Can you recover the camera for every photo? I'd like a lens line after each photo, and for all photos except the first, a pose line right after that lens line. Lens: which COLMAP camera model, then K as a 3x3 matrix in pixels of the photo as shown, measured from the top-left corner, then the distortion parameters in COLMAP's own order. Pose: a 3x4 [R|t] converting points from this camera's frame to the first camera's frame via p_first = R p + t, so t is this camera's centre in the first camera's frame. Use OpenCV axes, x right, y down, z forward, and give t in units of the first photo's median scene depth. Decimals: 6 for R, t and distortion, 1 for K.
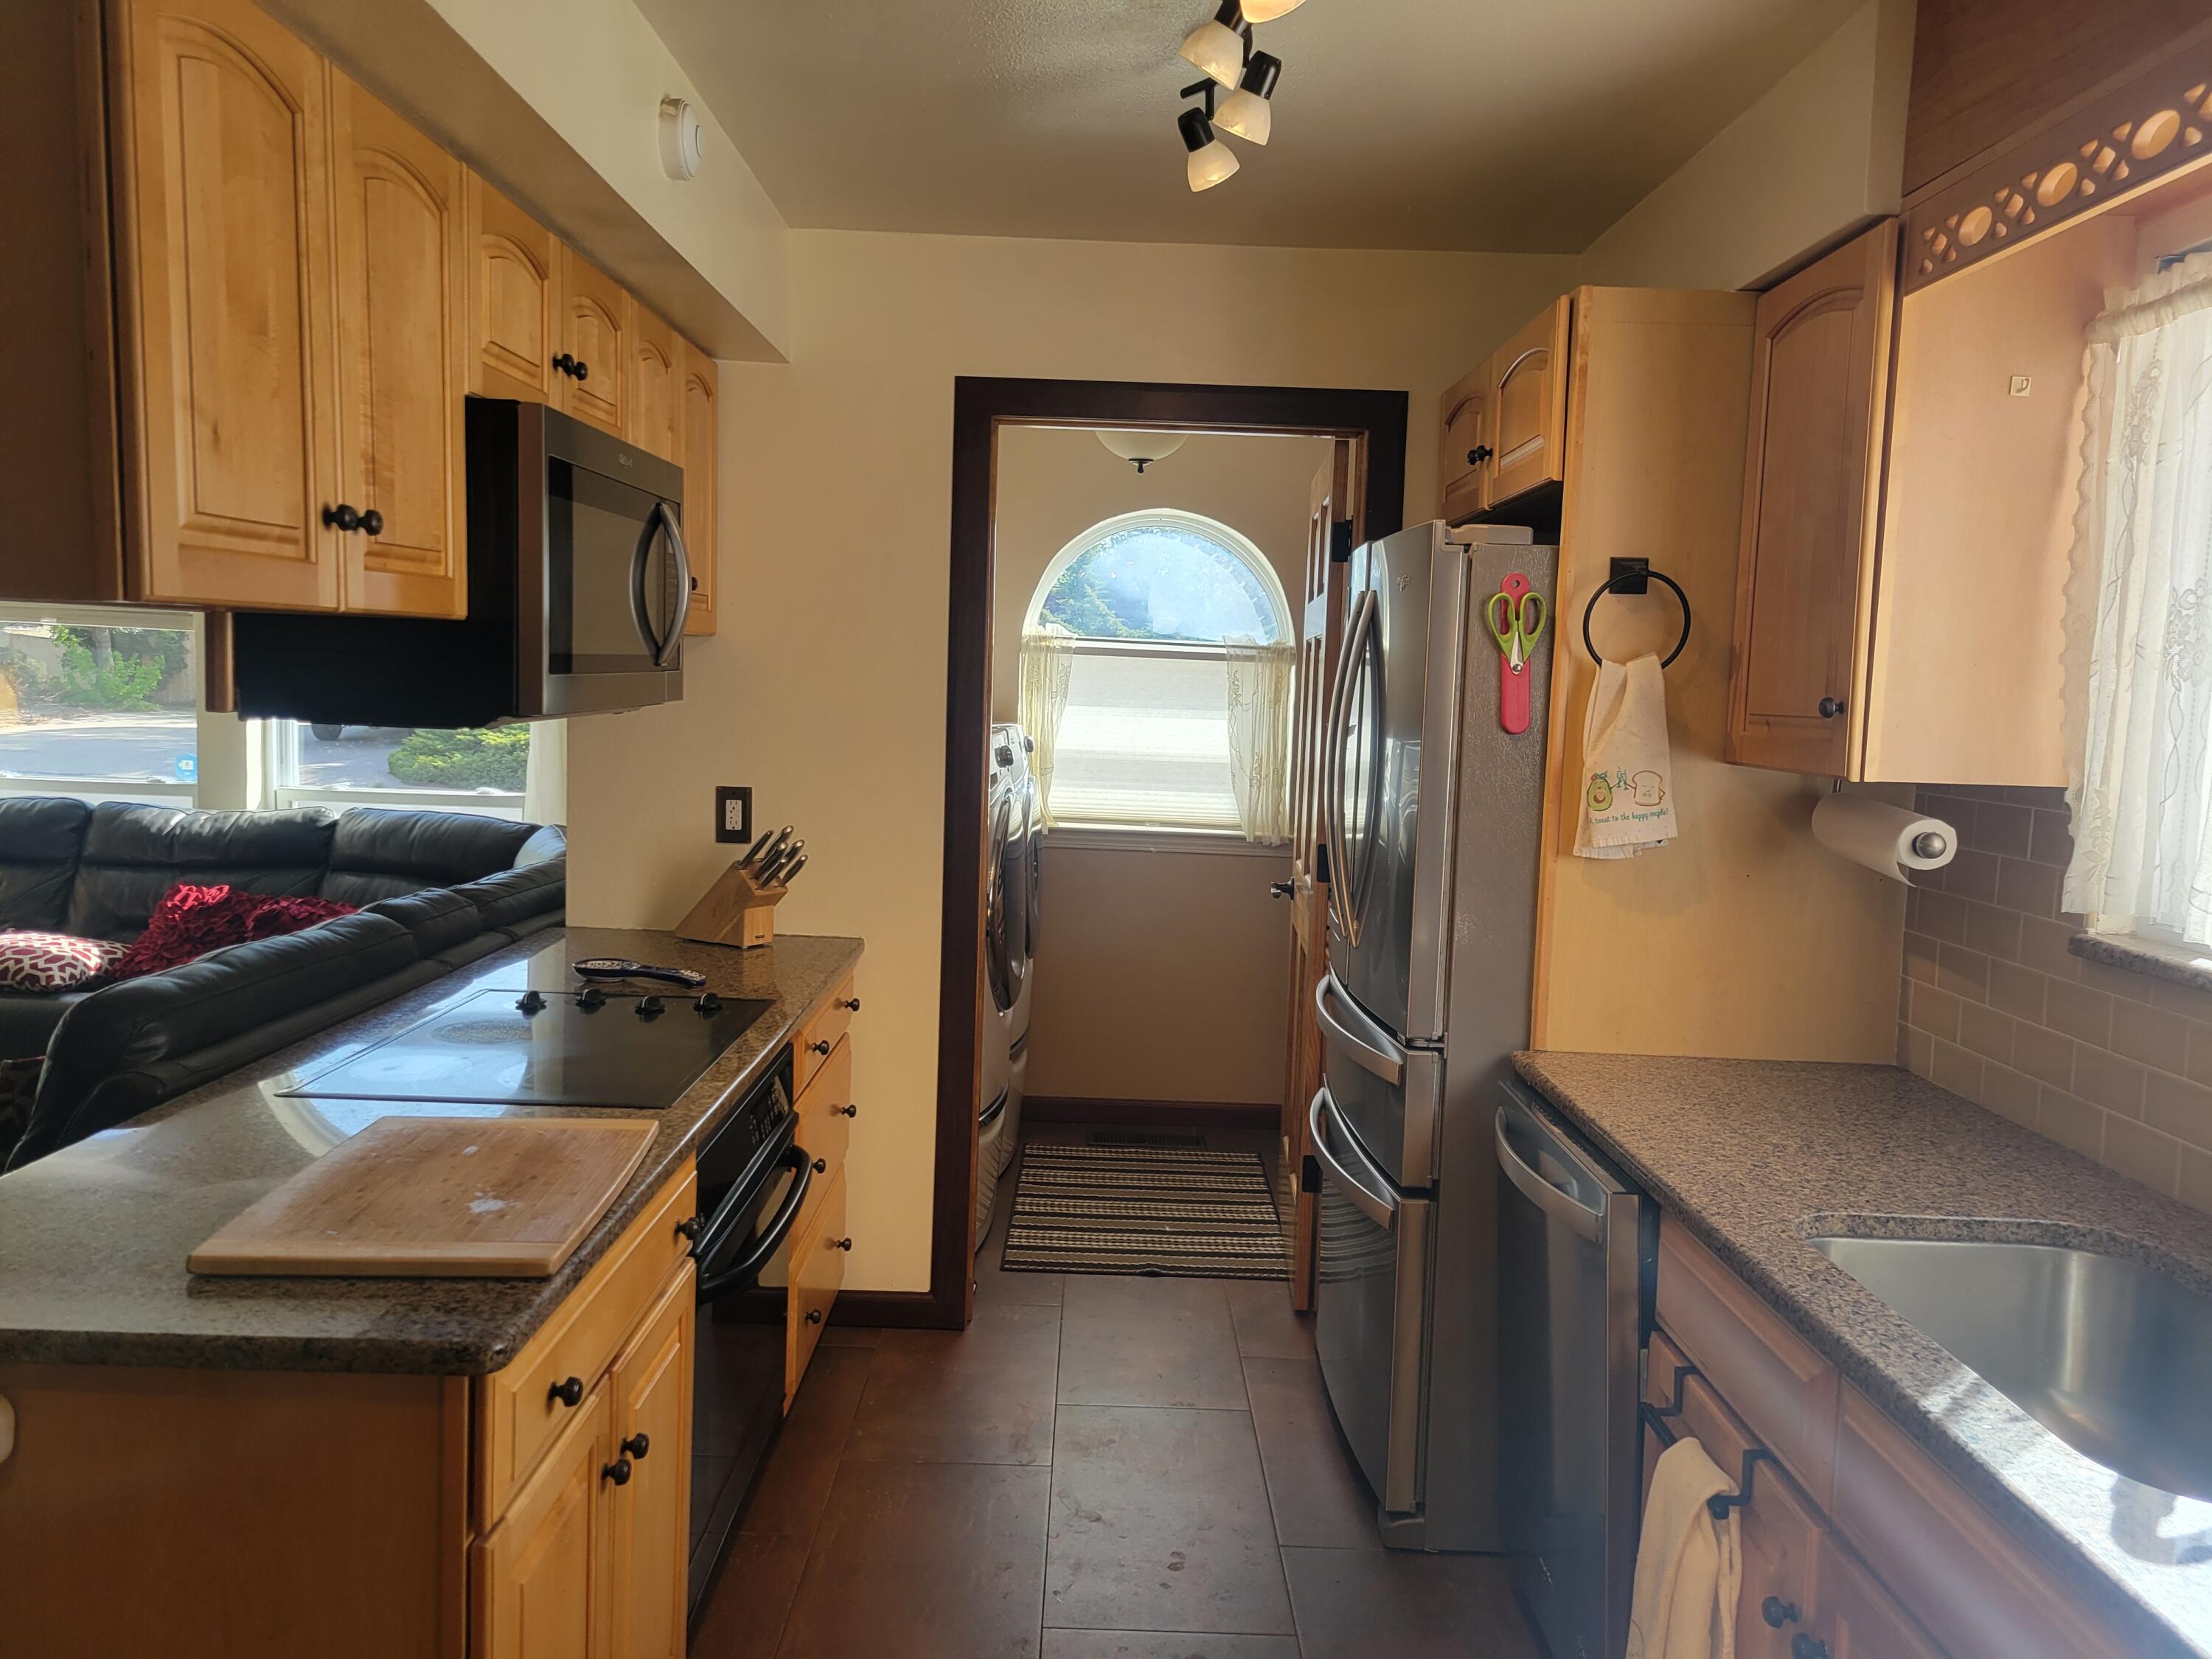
lens RADIAL K [[1654.5, 0, 1103.6], [0, 1654.5, 826.6], [0, 0, 1]] dist [0.047518, -0.024800]
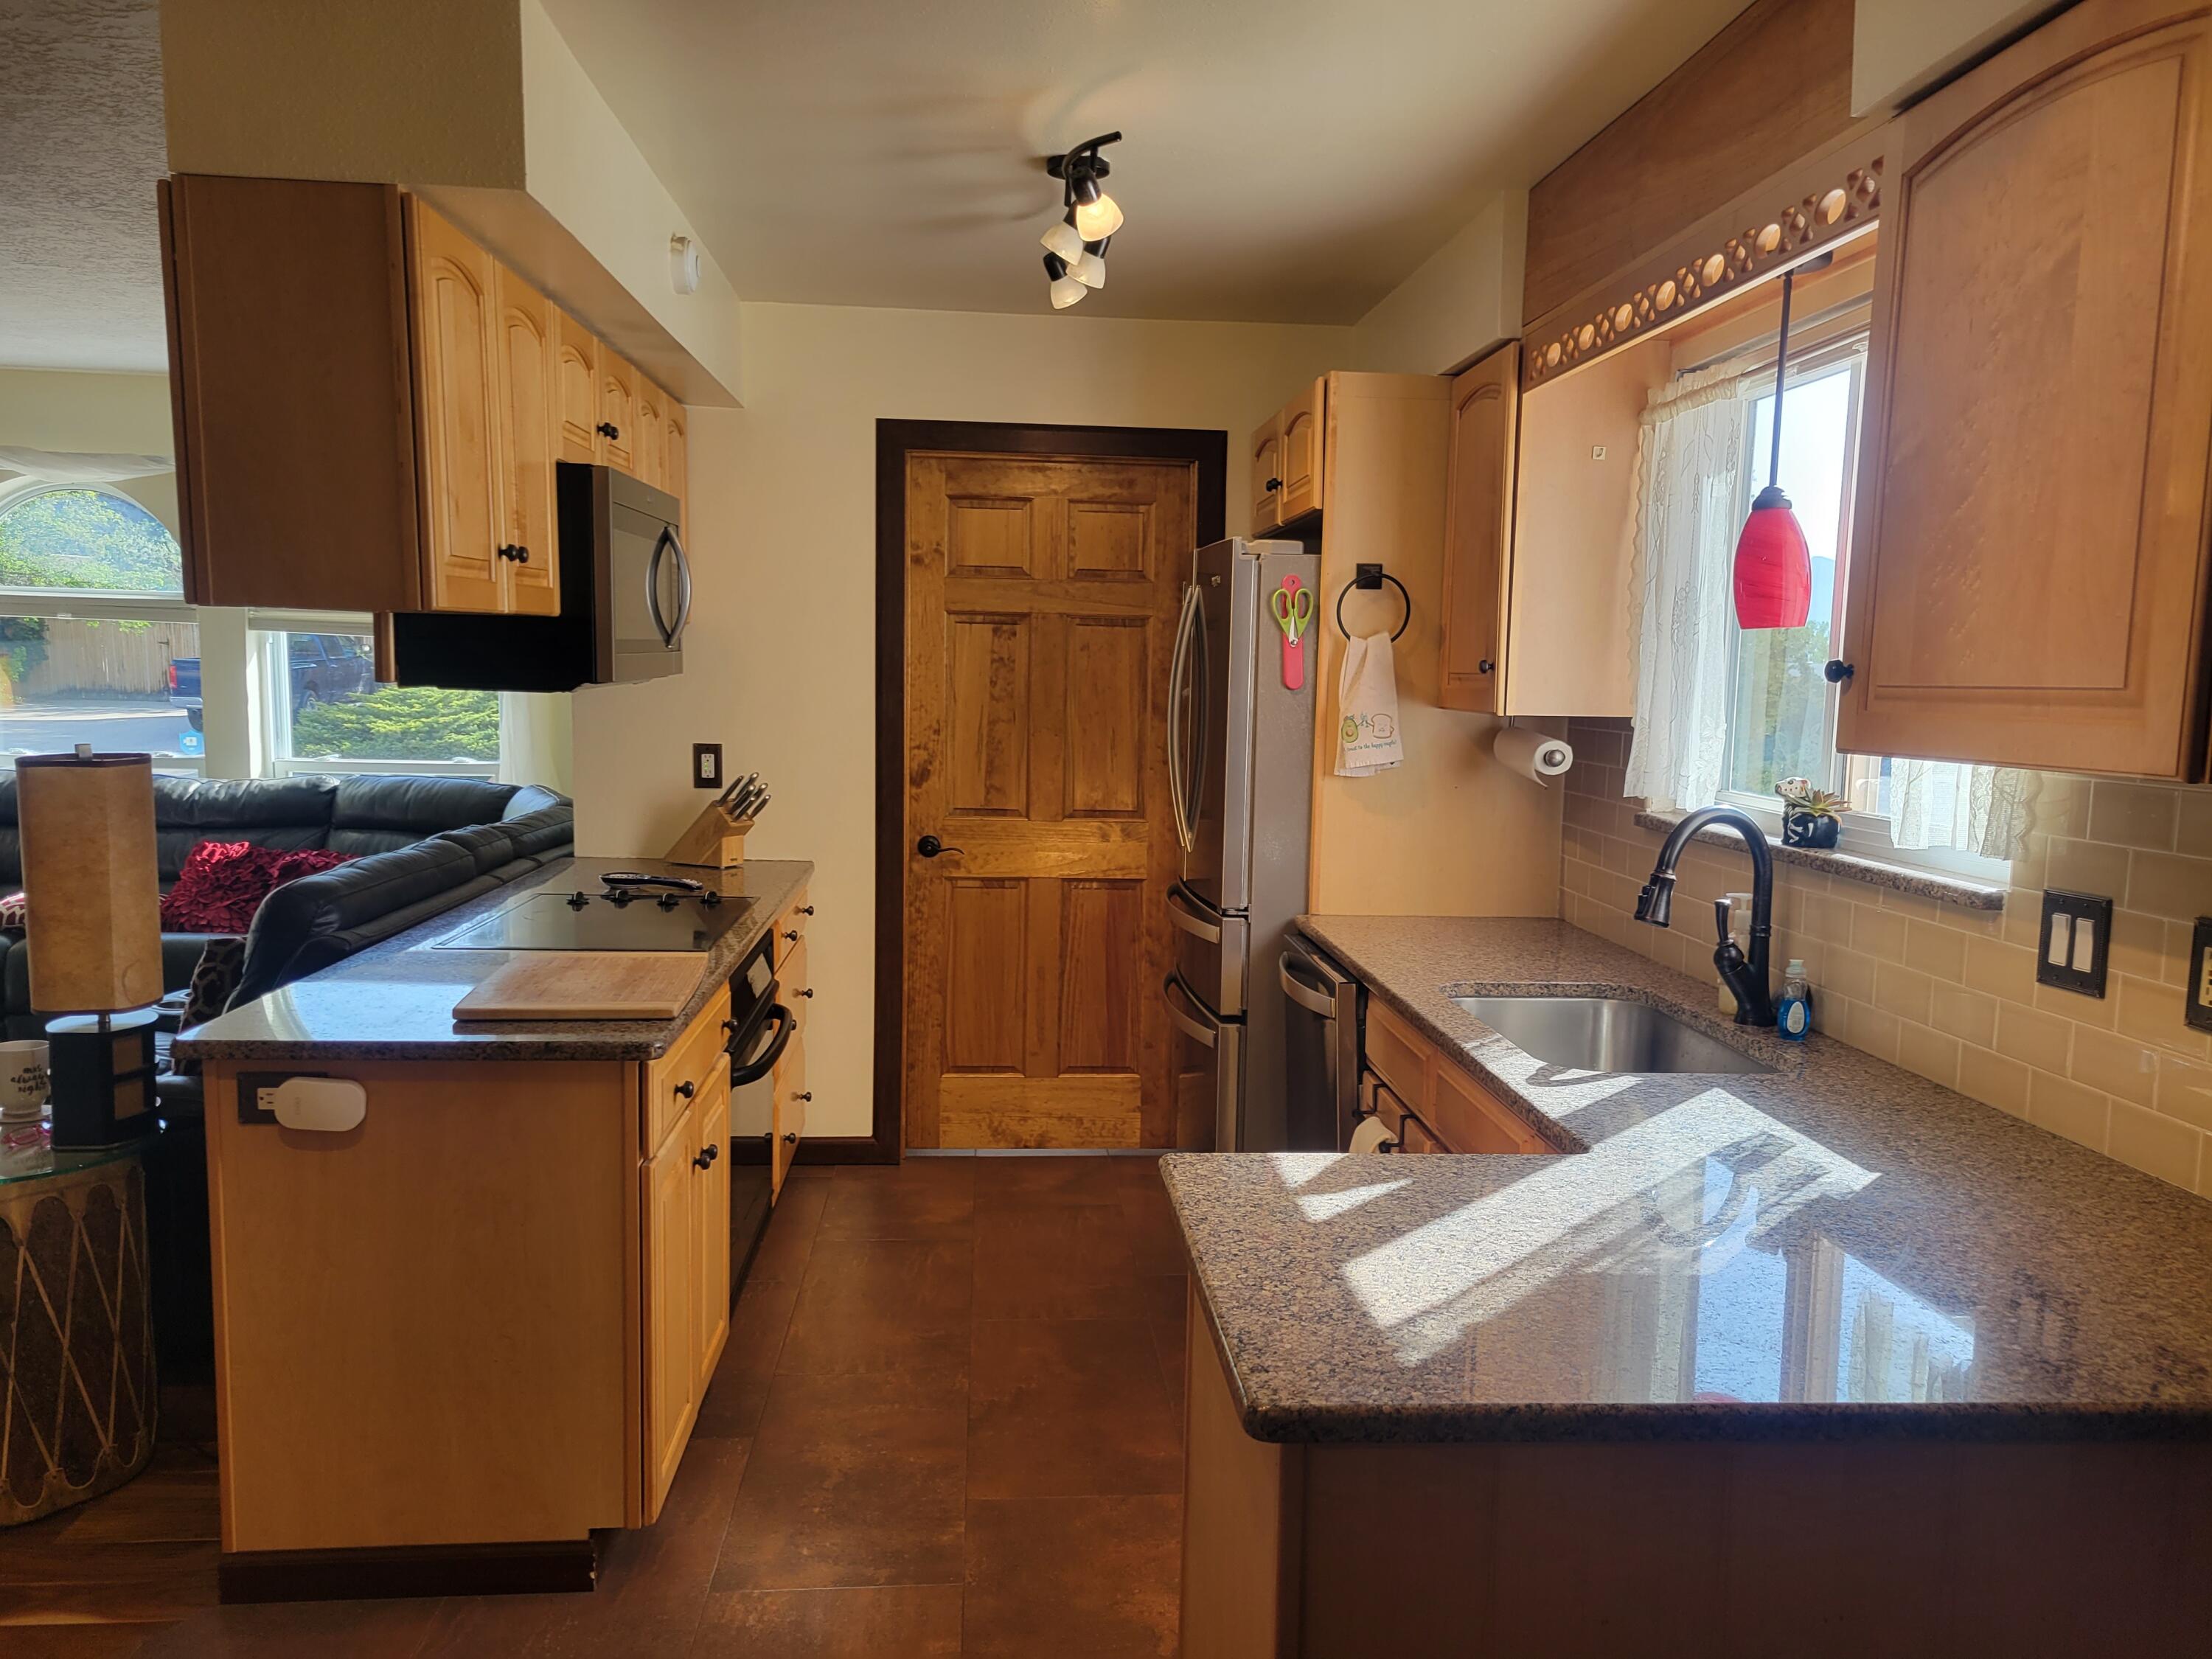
lens RADIAL K [[1654.5, 0, 1125.0], [0, 1654.5, 868.4], [0, 0, 1]] dist [0.047518, -0.024800]
pose [[0.996712, -0.022082, 0.077953, -0.007145], [0.019255, 0.999136, 0.036826, 0.040874], [-0.078699, -0.035204, 0.996277, -0.390305]]
